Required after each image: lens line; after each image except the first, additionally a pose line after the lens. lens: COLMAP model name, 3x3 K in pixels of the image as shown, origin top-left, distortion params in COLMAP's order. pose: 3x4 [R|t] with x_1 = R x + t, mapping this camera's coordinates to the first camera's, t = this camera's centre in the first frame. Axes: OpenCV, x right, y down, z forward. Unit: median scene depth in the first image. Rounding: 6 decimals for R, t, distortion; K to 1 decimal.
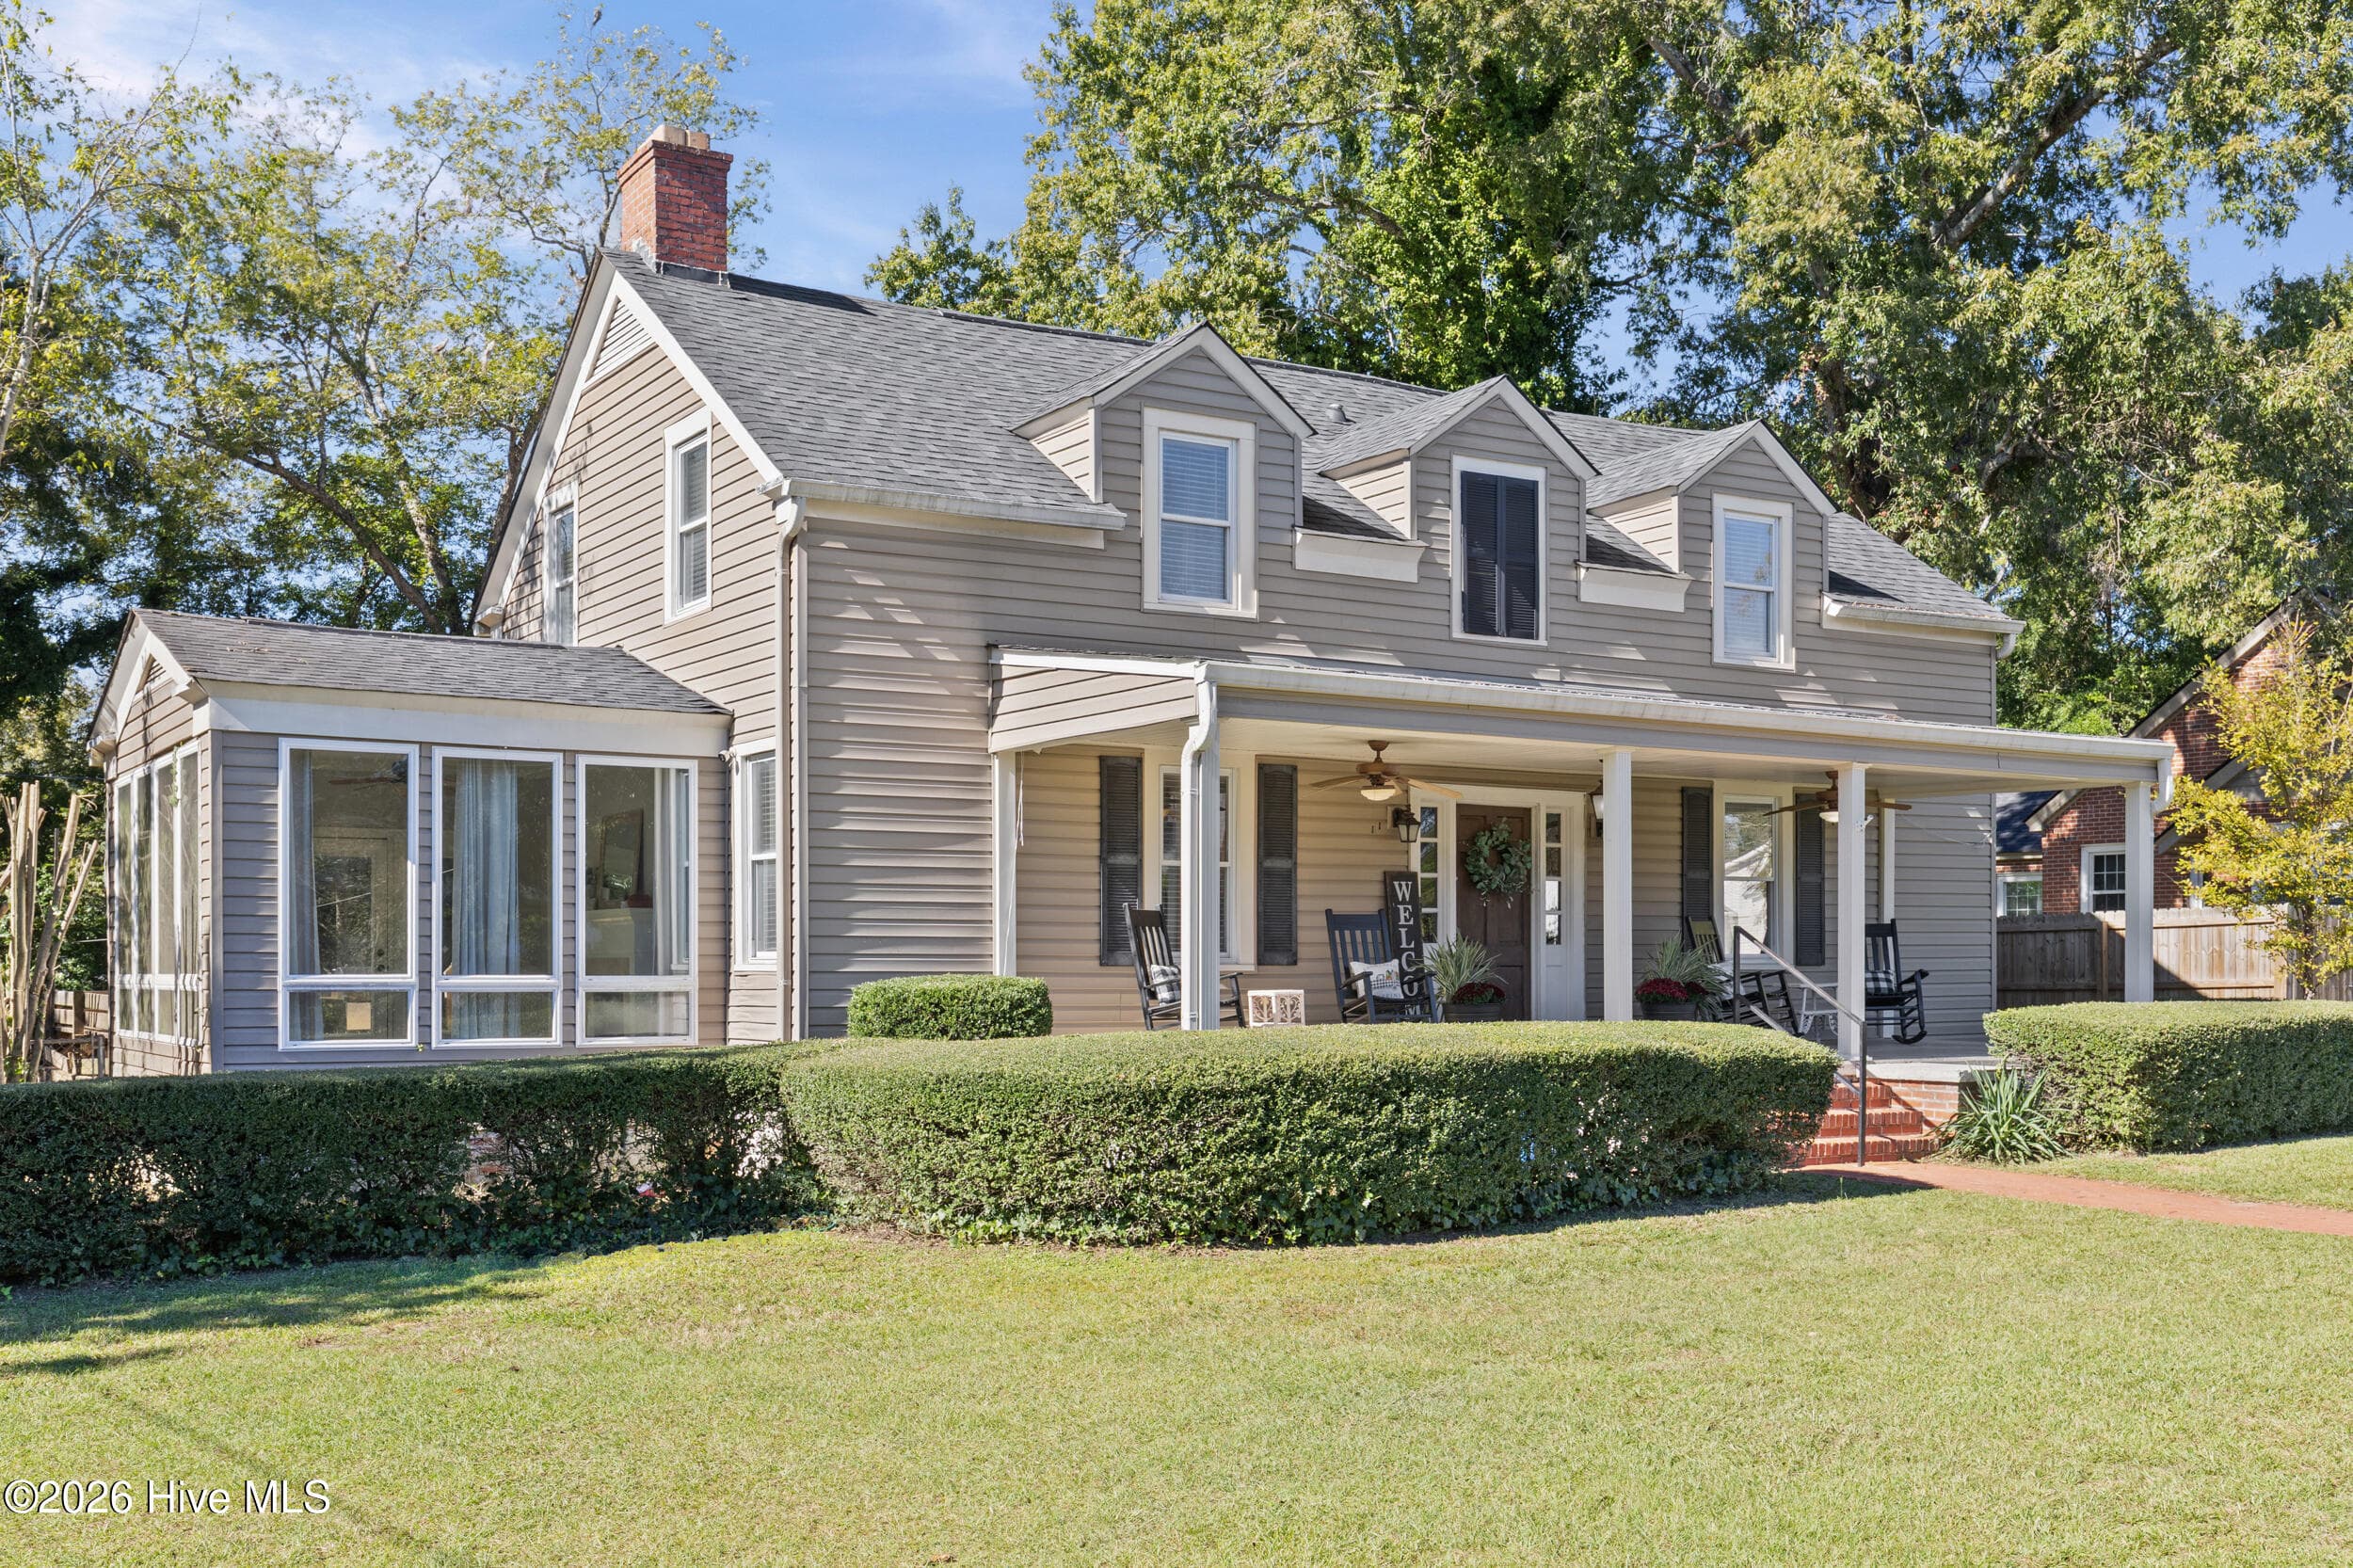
lens RADIAL K [[2272.0, 0, 1200.5], [0, 2272.0, 973.4], [0, 0, 1]] dist [0.002932, 0.000000]
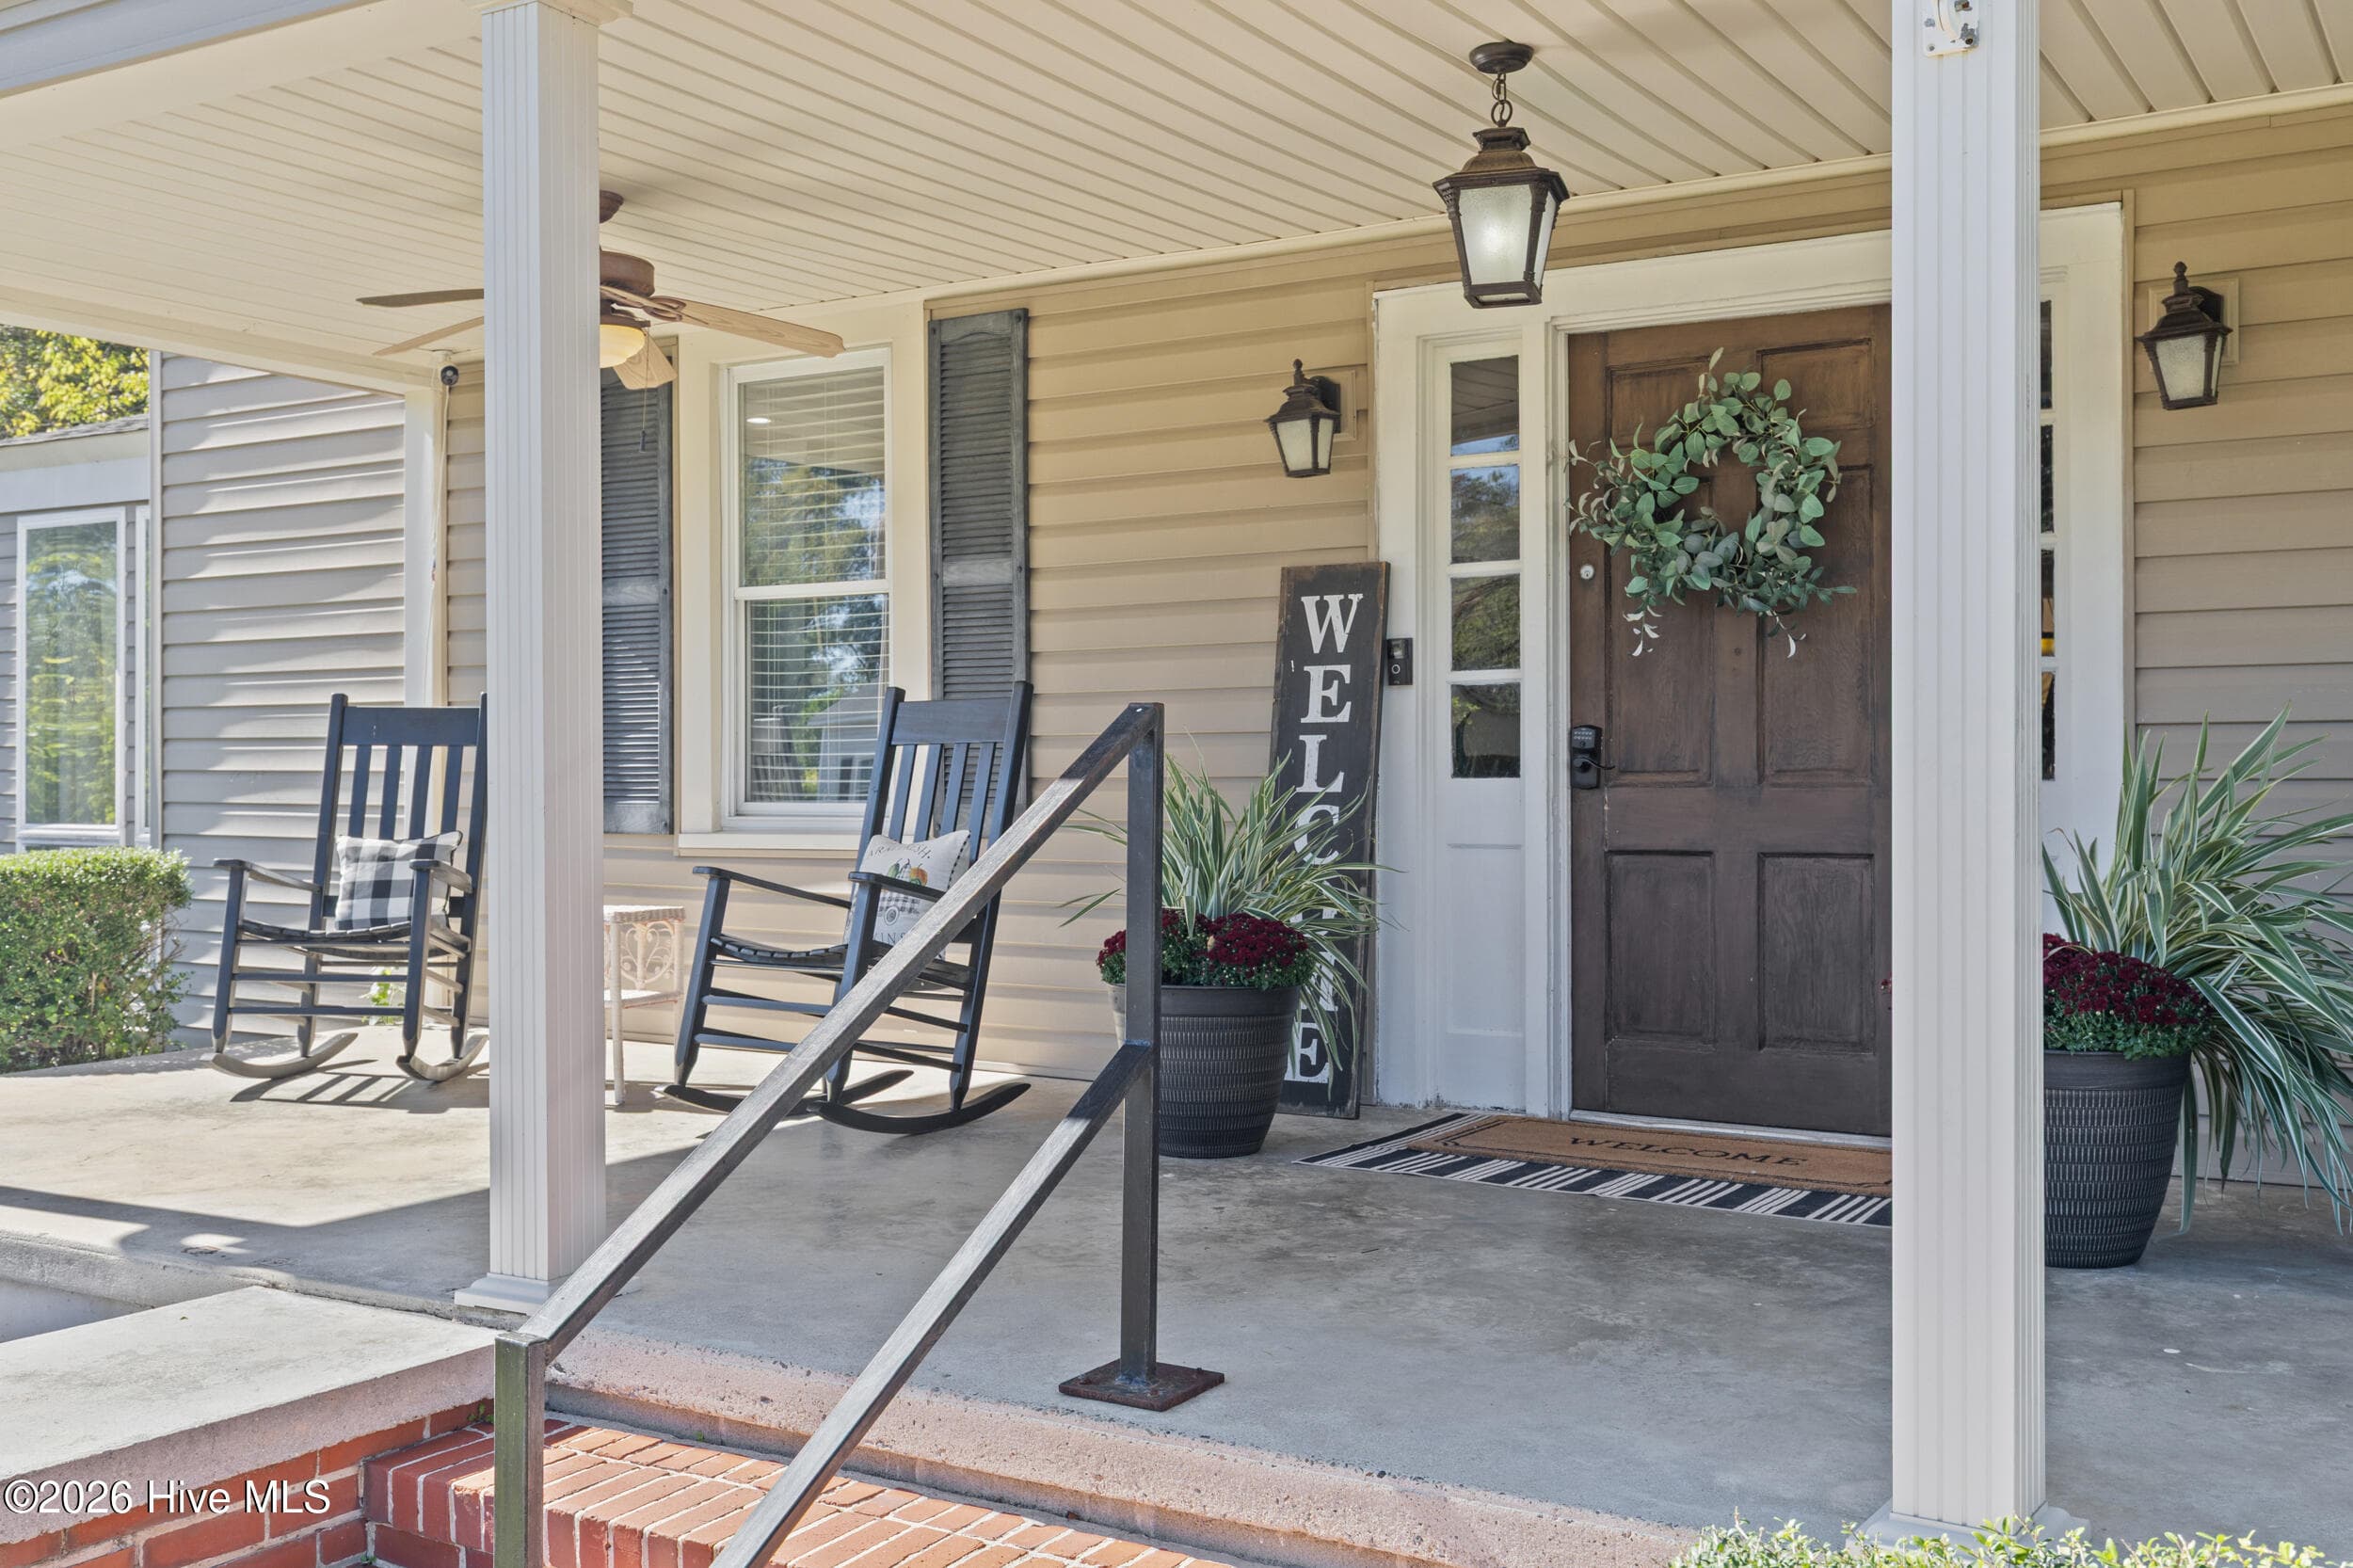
lens RADIAL K [[2272.0, 0, 1177.9], [0, 2272.0, 774.6], [0, 0, 1]] dist [0.002932, 0.000000]
pose [[0.436609, -0.001278, -0.899650, 0.403107], [-0.006259, 0.999970, -0.004458, -0.013349], [0.899629, 0.007577, 0.436588, 0.888435]]
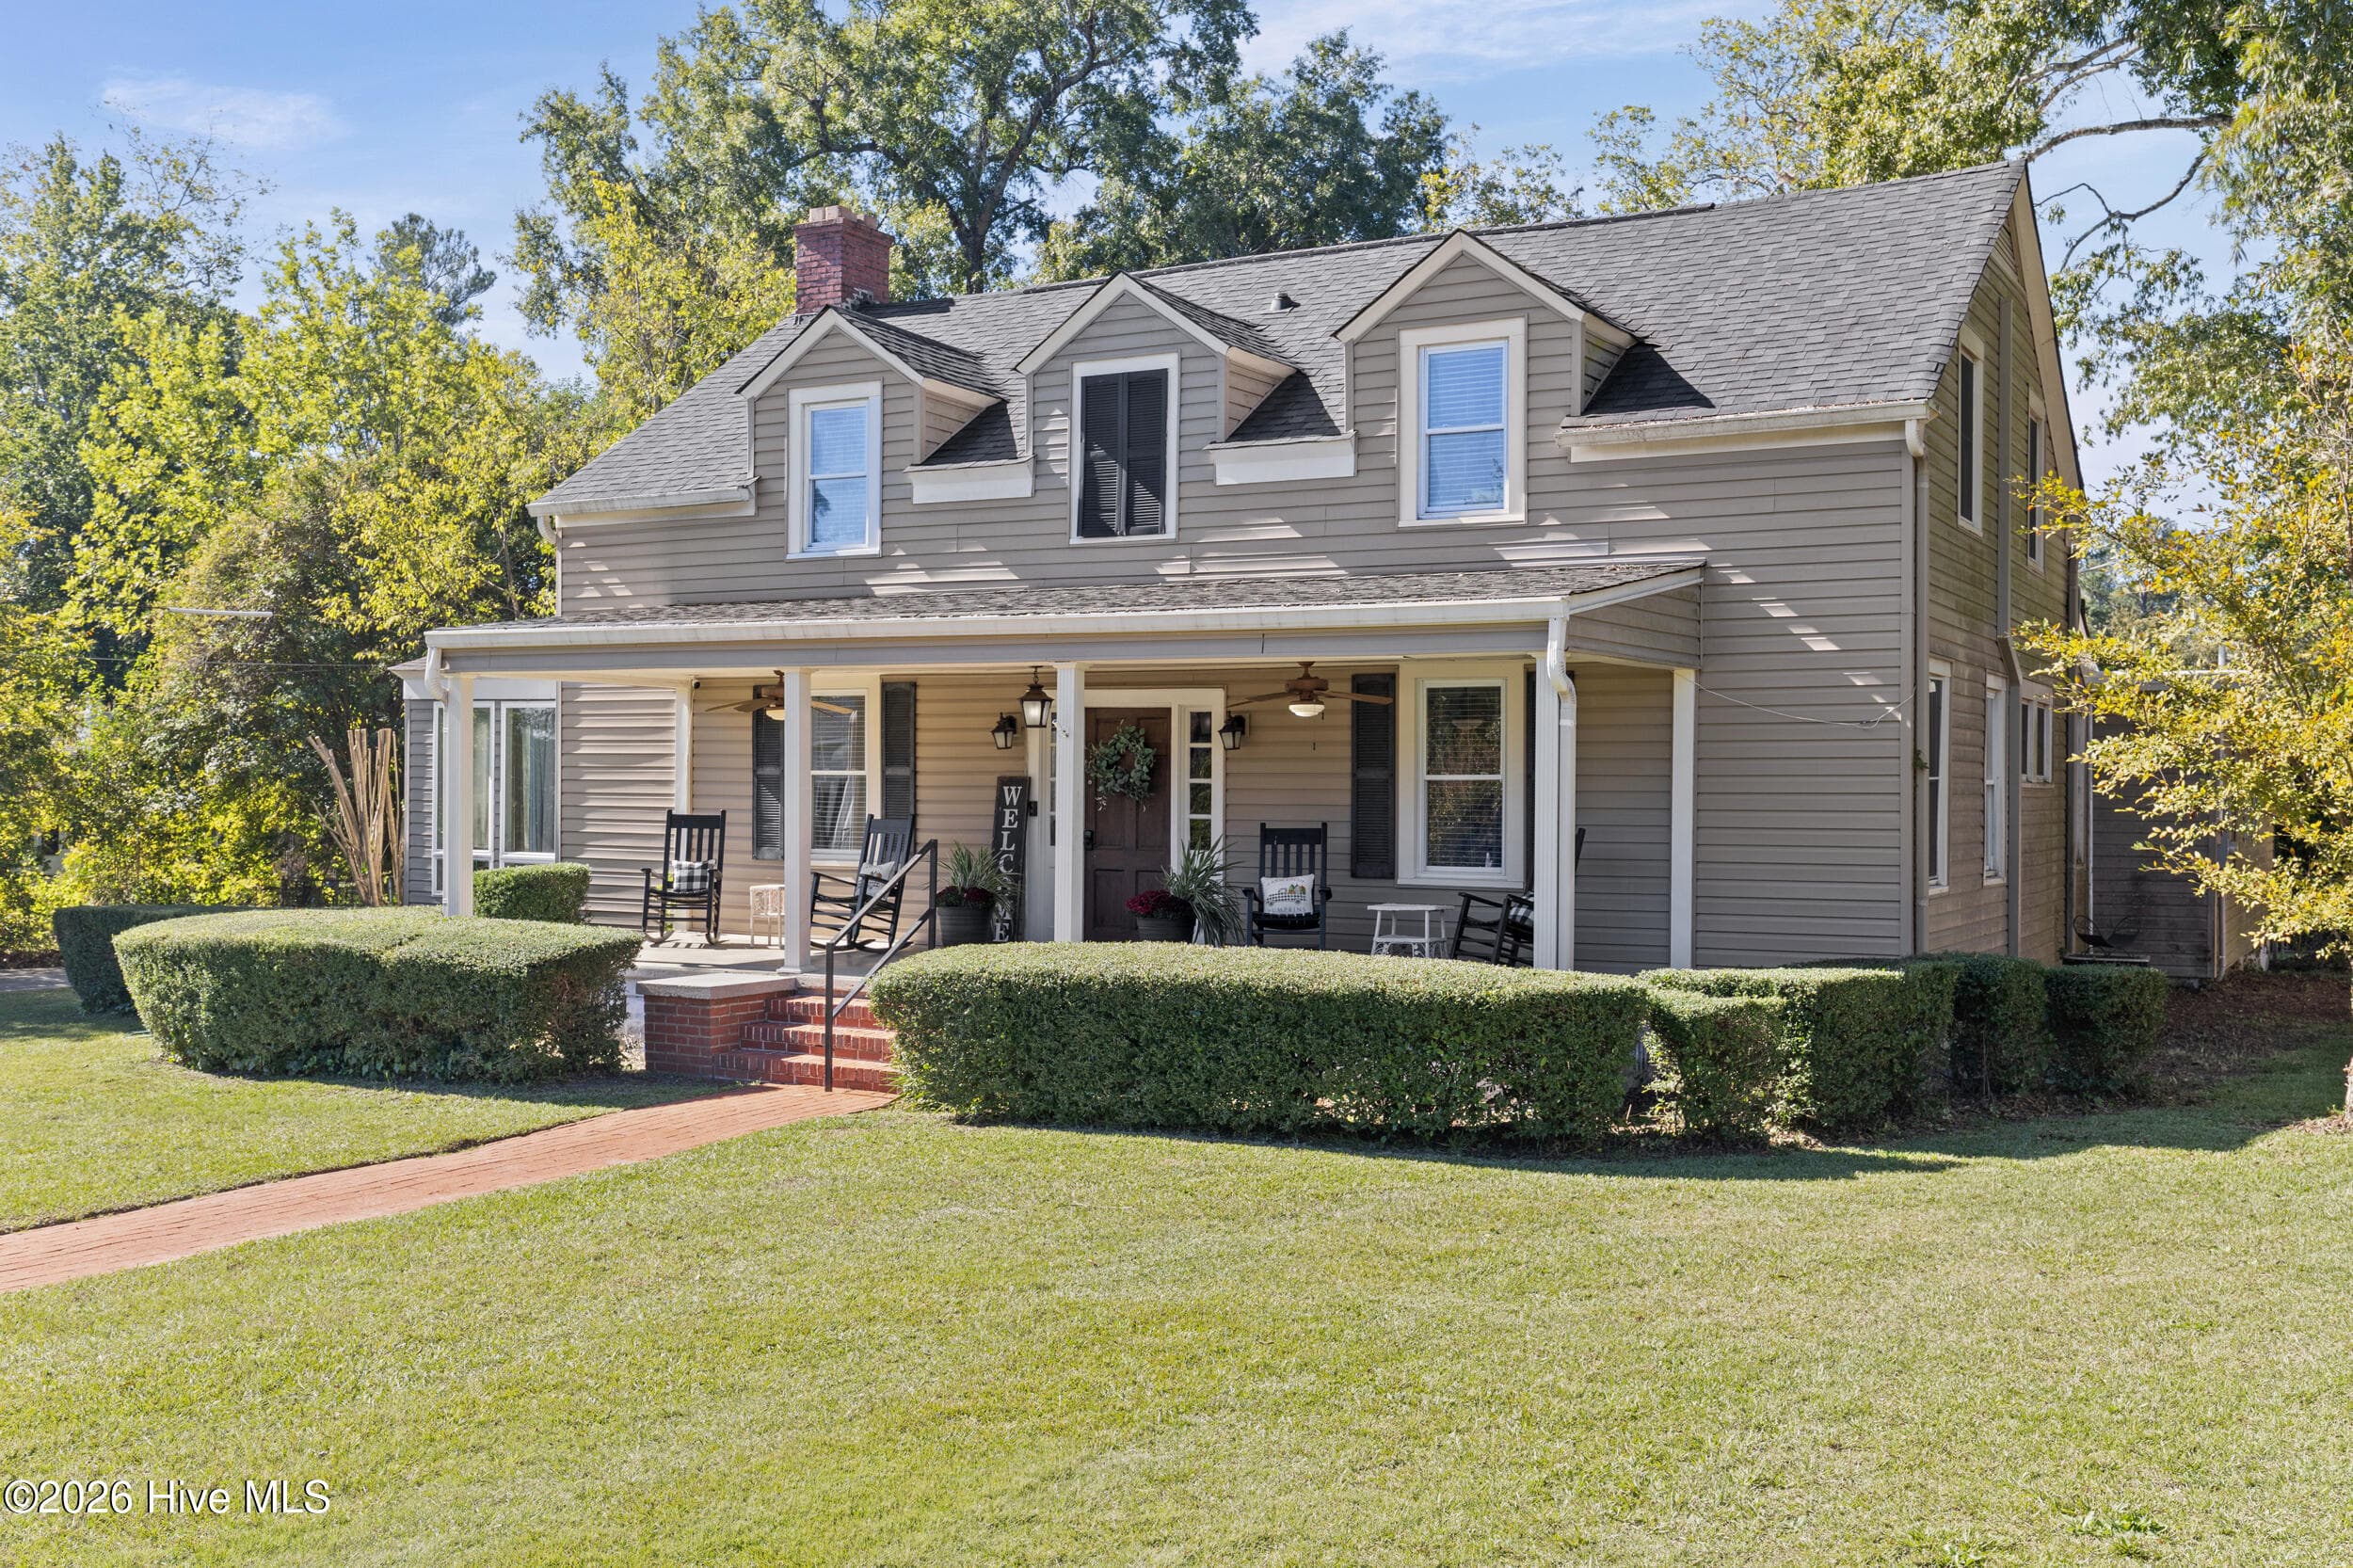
lens RADIAL K [[2272.0, 0, 1185.9], [0, 2272.0, 791.0], [0, 0, 1]] dist [0.002932, 0.000000]
pose [[0.476308, 0.005728, -0.879260, 1.106021], [-0.016508, 0.999861, -0.002429, -0.039600], [0.879124, 0.015672, 0.476336, 0.612632]]
